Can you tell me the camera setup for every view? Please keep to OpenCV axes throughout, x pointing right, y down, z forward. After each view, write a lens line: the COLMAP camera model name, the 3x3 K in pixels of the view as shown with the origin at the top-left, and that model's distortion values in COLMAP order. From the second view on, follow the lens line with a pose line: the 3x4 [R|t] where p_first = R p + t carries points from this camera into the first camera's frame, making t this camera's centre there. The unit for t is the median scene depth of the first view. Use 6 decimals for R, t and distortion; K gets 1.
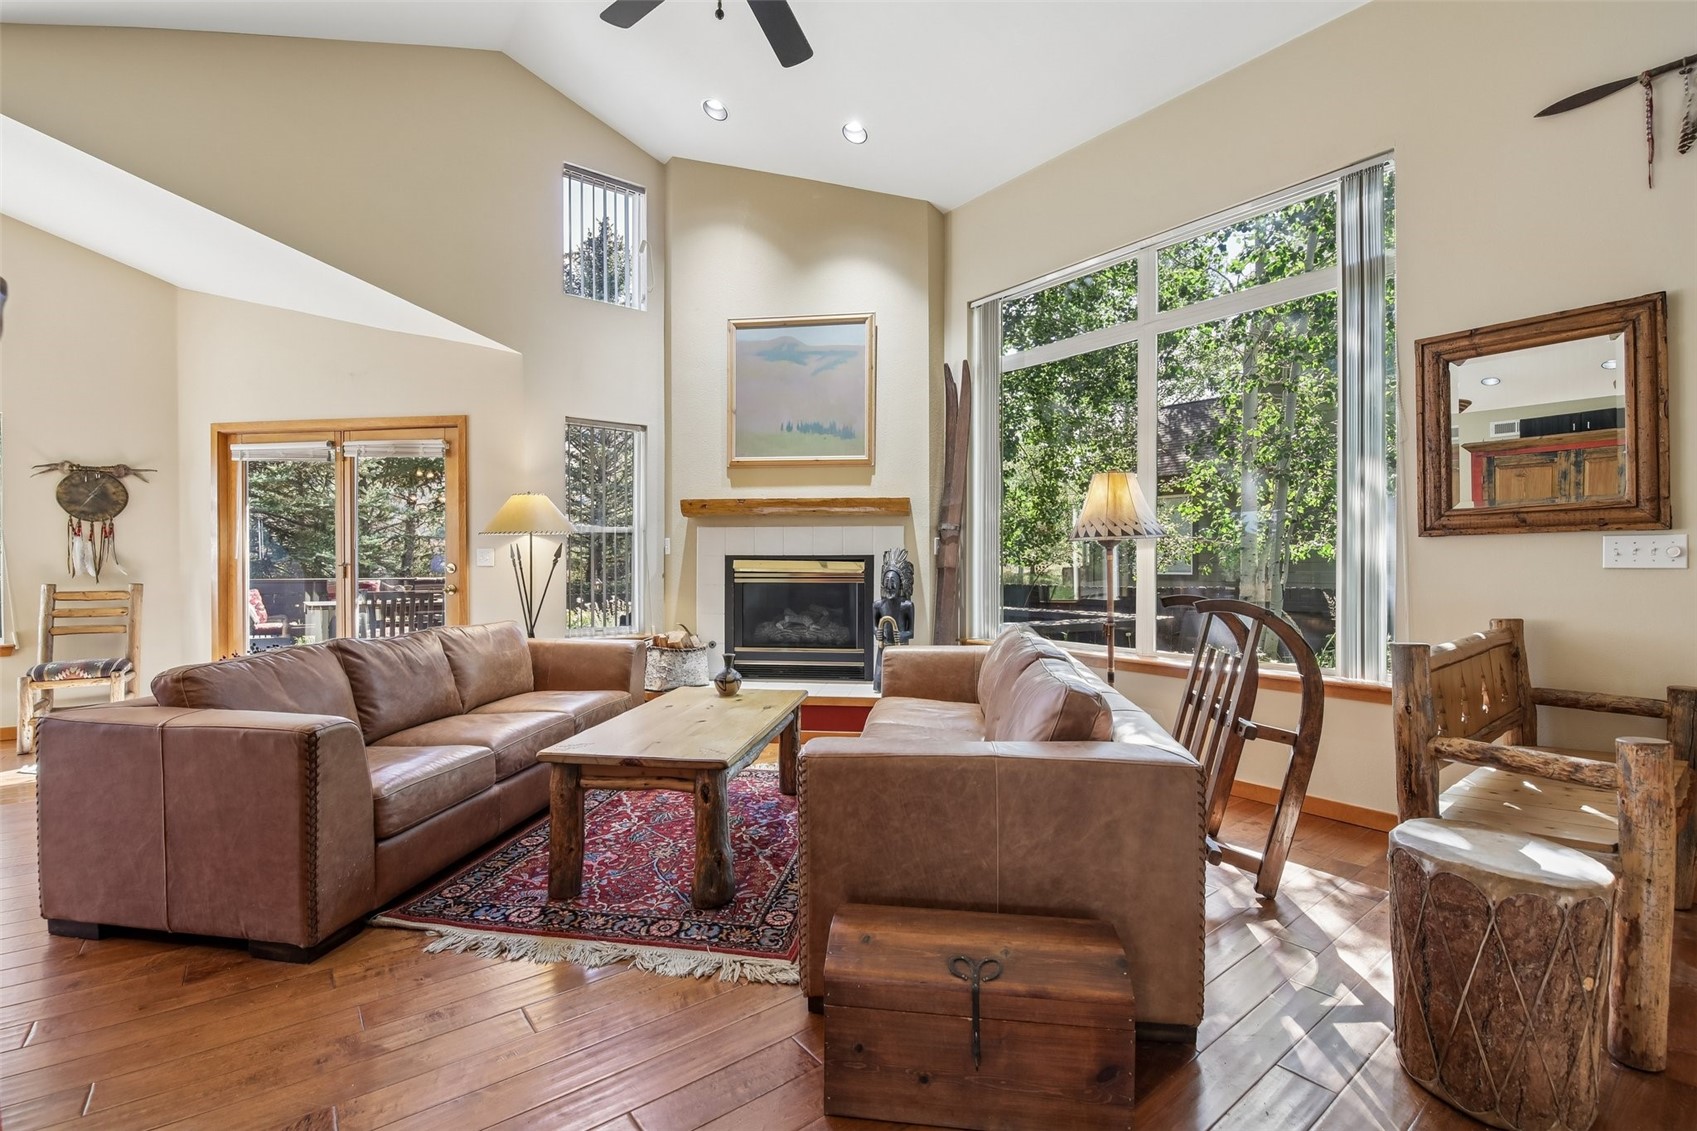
lens RADIAL K [[740.5, 0, 840.0], [0, 740.5, 569.8], [0, 0, 1]] dist [-0.010284, -0.005685]
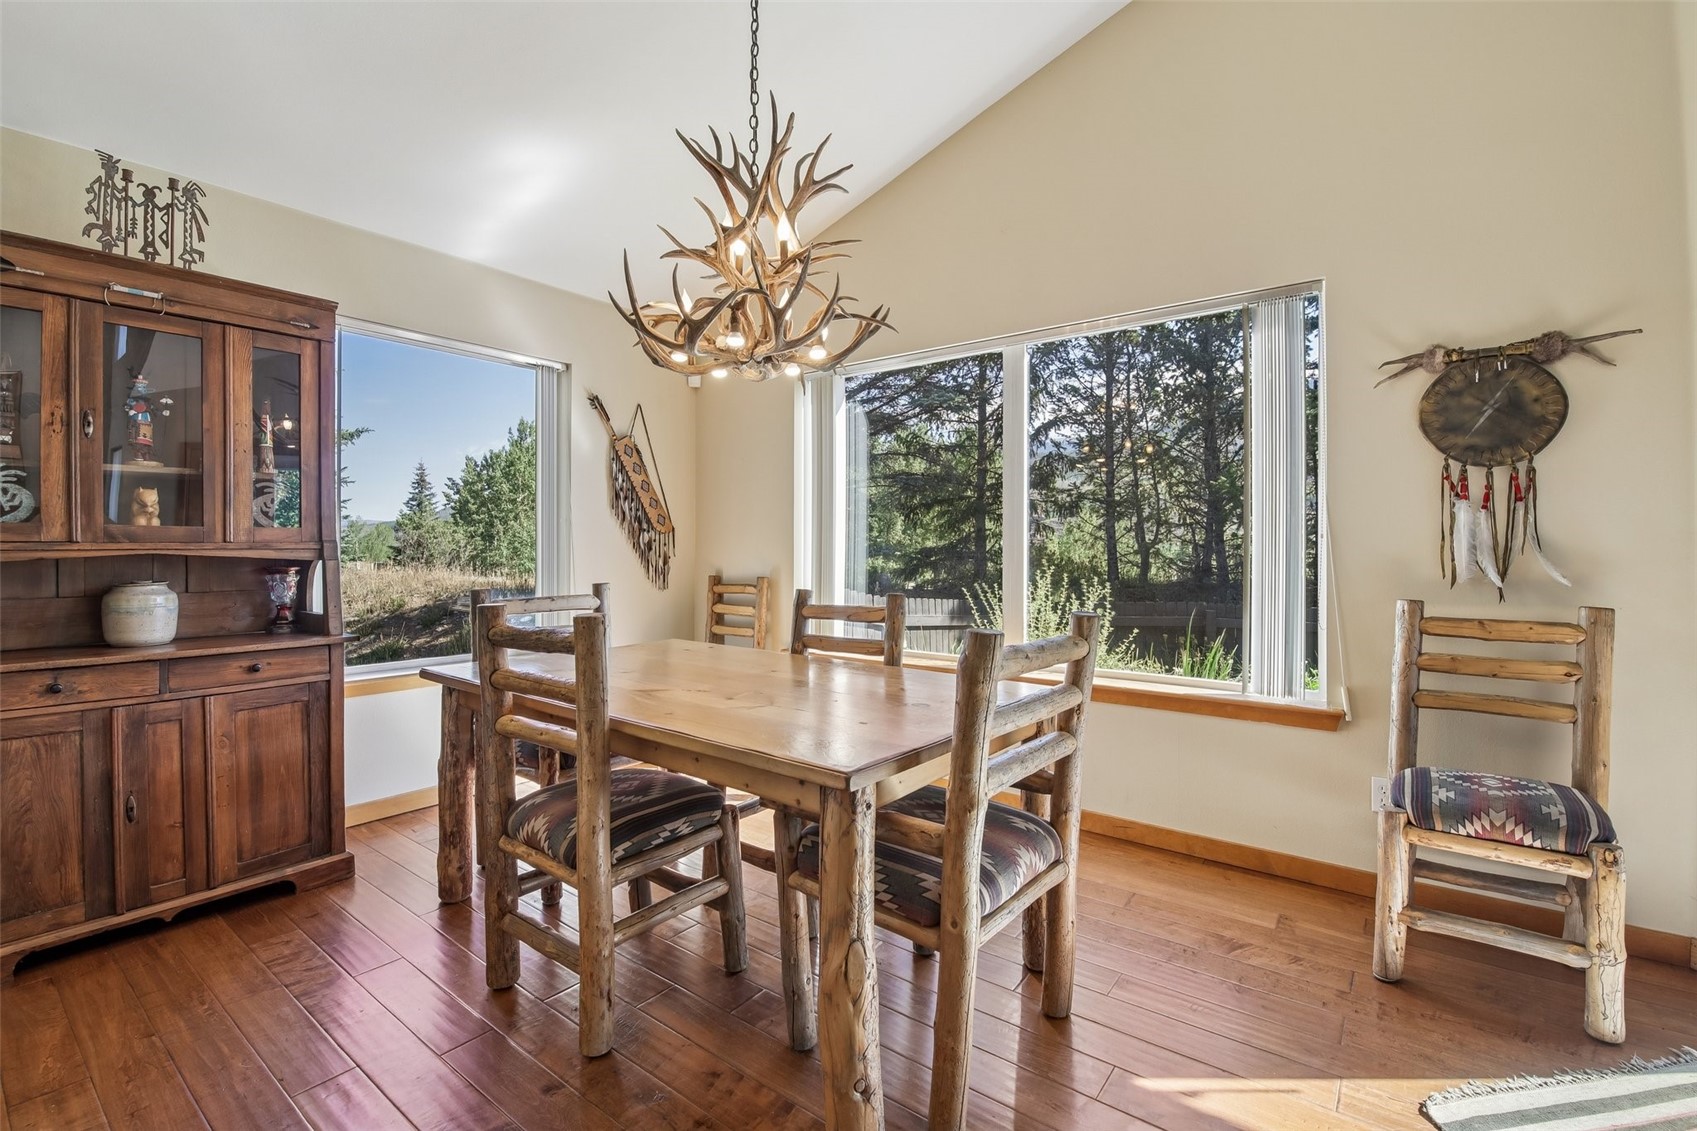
lens RADIAL K [[740.5, 0, 842.2], [0, 740.5, 550.8], [0, 0, 1]] dist [-0.010284, -0.005685]
pose [[0.247239, -0.002218, -0.968952, -0.673486], [-0.011414, 0.999921, -0.005201, -0.006026], [0.968887, 0.012346, 0.247194, 0.484558]]
